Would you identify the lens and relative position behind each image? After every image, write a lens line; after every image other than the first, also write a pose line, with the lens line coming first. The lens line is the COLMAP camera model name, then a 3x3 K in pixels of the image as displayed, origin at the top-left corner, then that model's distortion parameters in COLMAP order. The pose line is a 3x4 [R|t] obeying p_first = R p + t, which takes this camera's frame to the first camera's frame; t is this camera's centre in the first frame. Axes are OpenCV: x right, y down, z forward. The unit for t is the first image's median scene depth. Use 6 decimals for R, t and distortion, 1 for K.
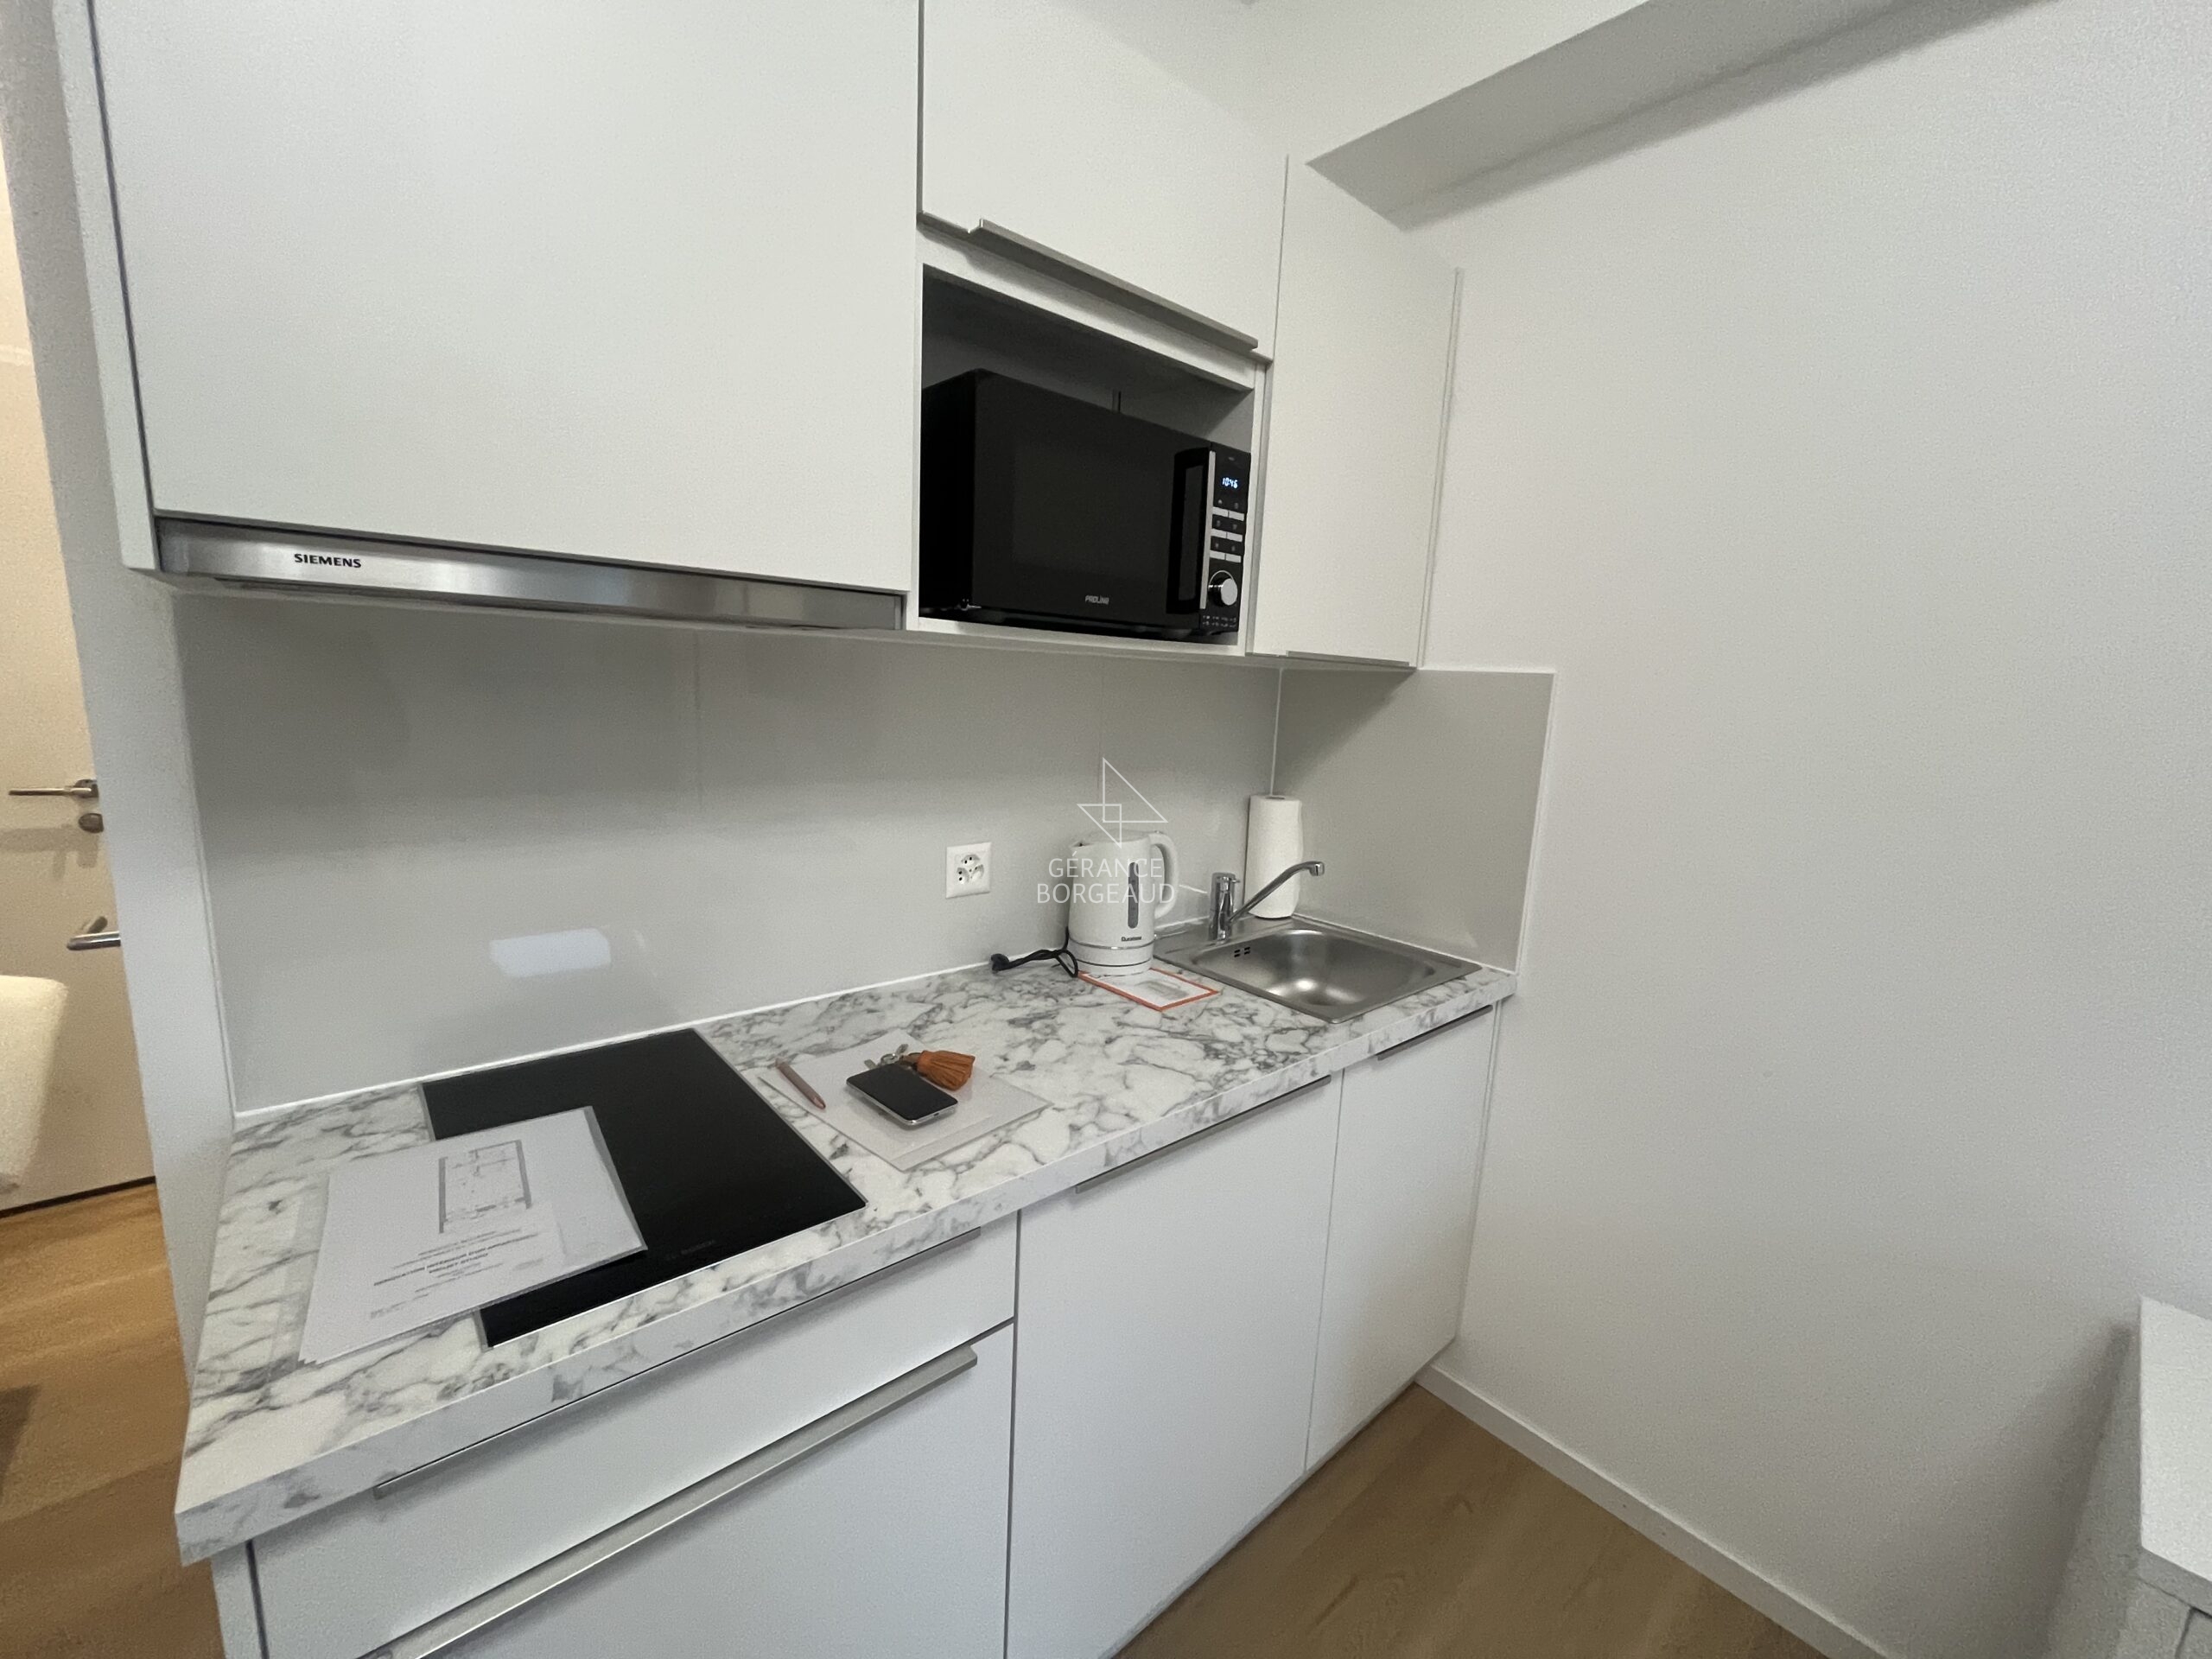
lens RADIAL K [[900.9, 0, 1111.5], [0, 900.9, 831.0], [0, 0, 1]] dist [0.002694, -0.000722]
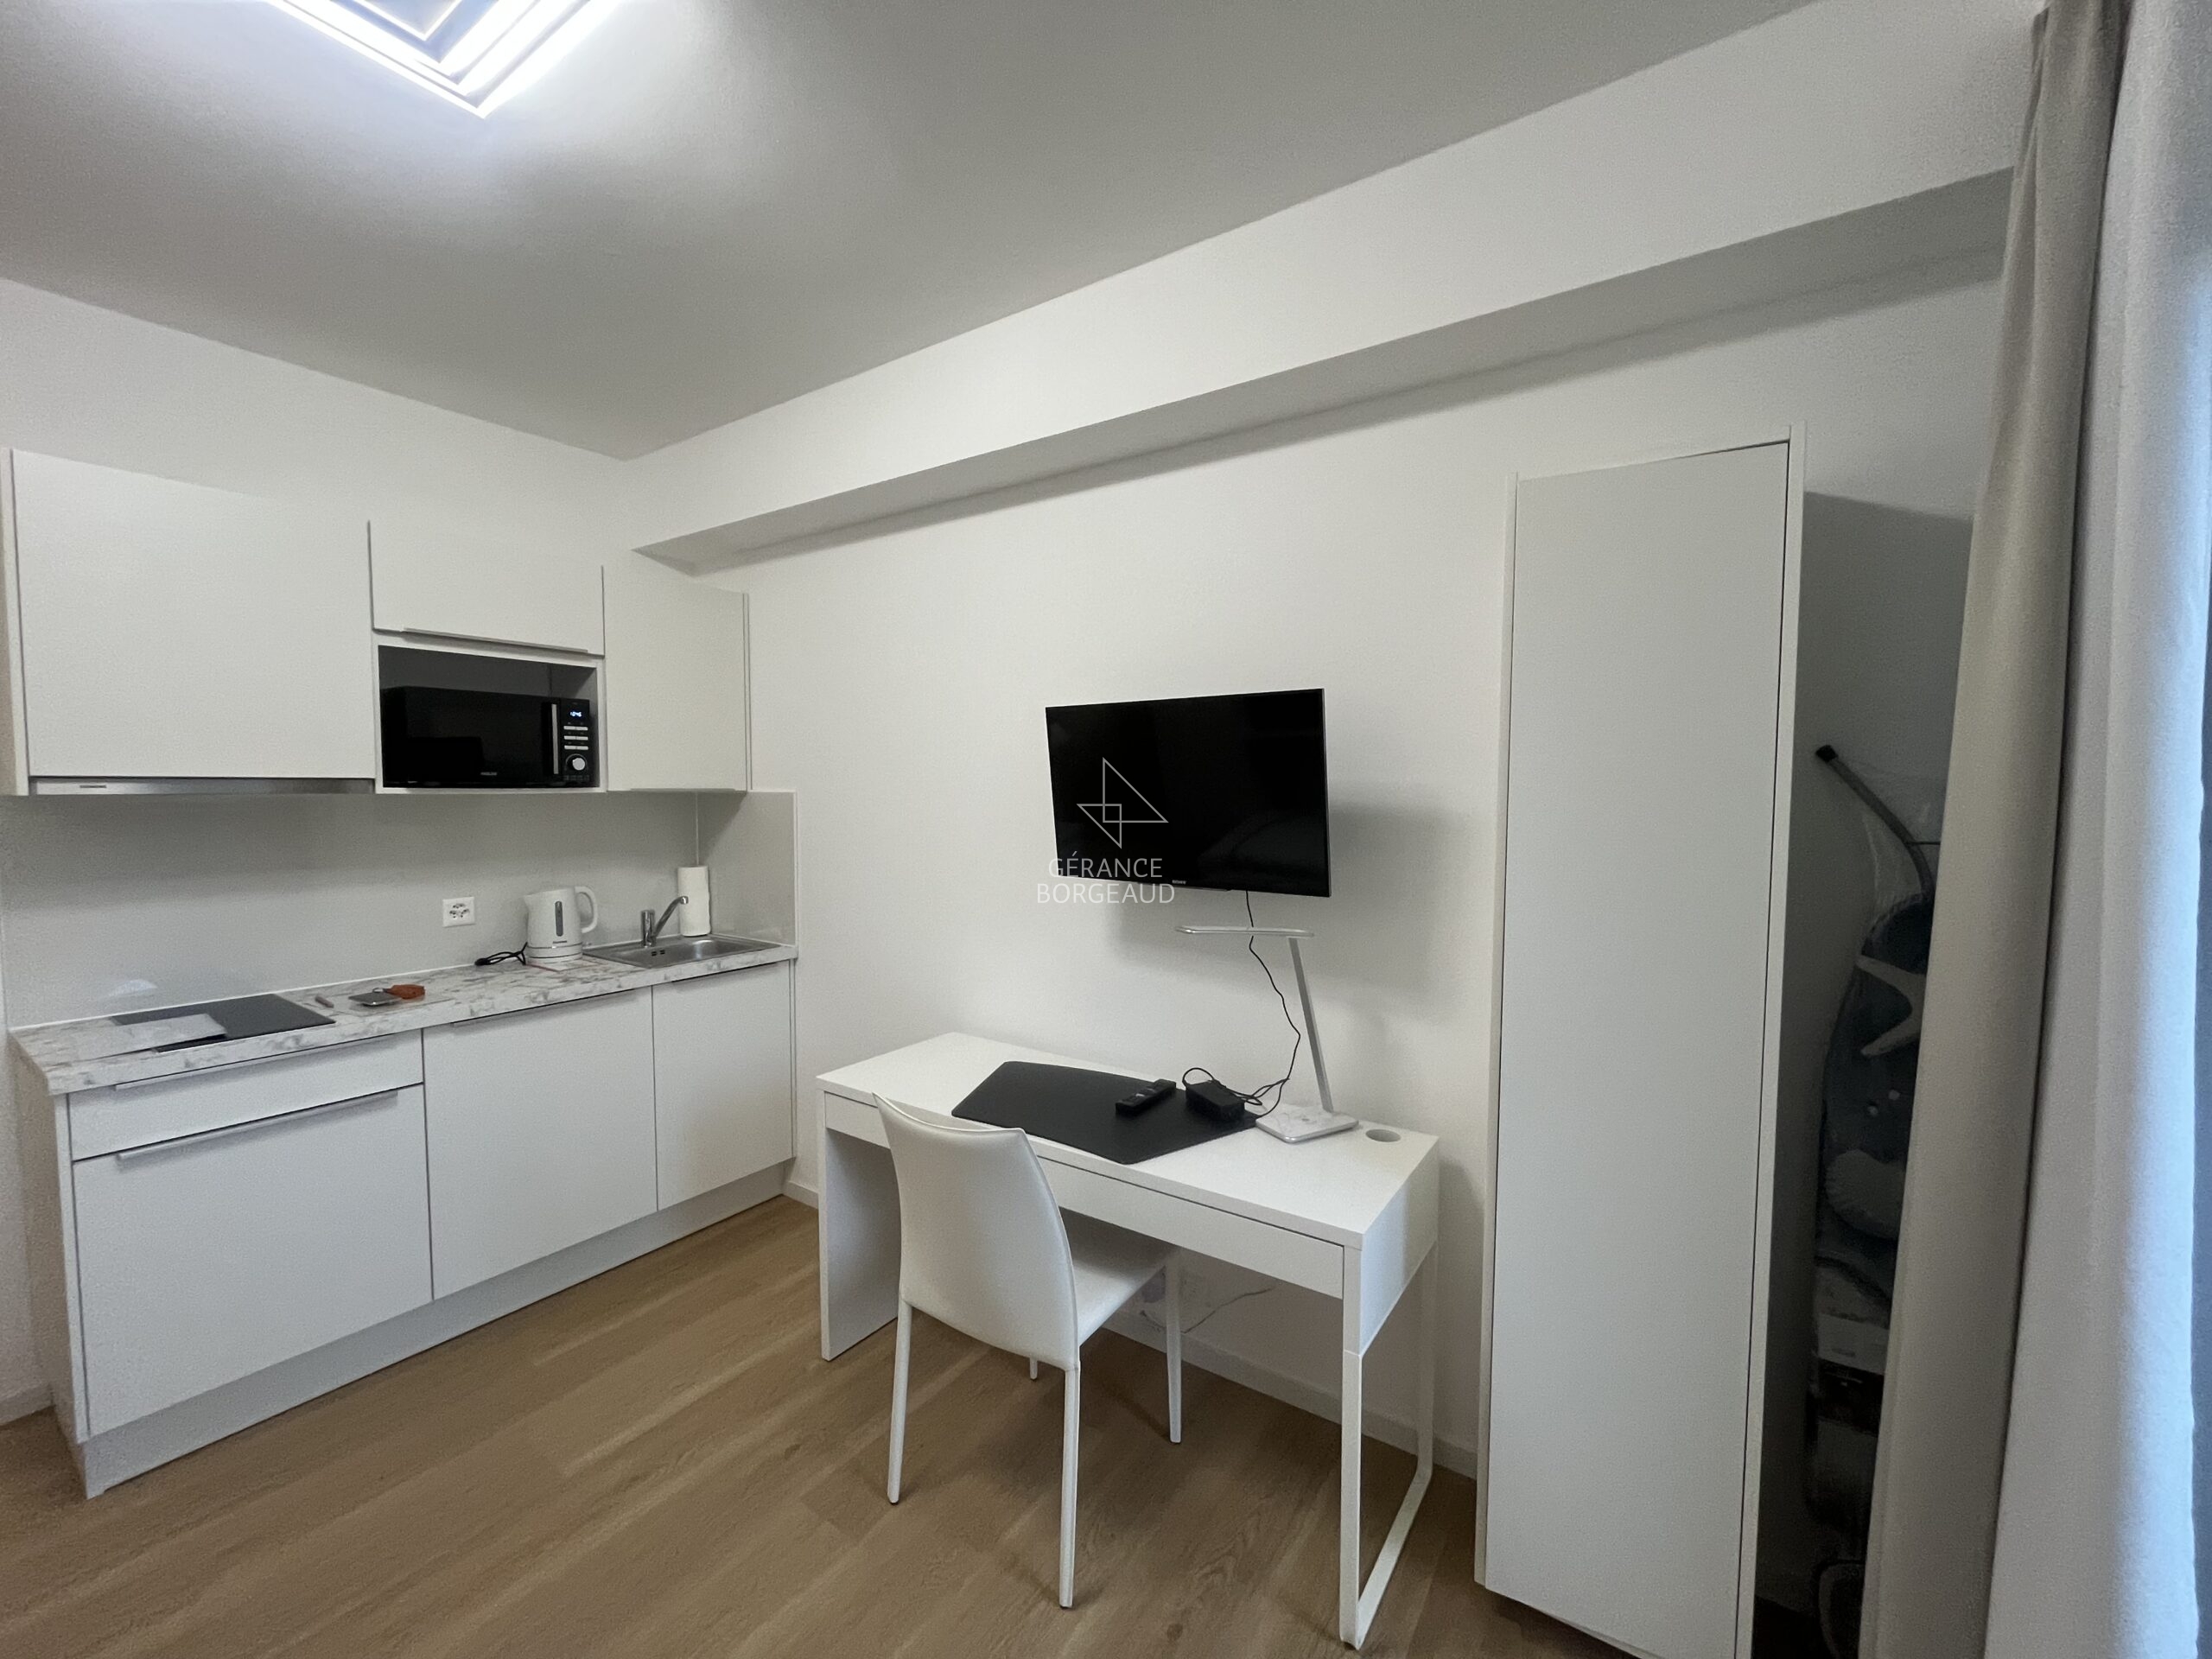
lens RADIAL K [[900.9, 0, 1100.0], [0, 900.9, 835.9], [0, 0, 1]] dist [0.002694, -0.000722]
pose [[0.972132, -0.058804, 0.226940, 0.780570], [0.083225, 0.991543, -0.099580, 0.200281], [-0.219166, 0.115692, 0.968804, -1.219183]]
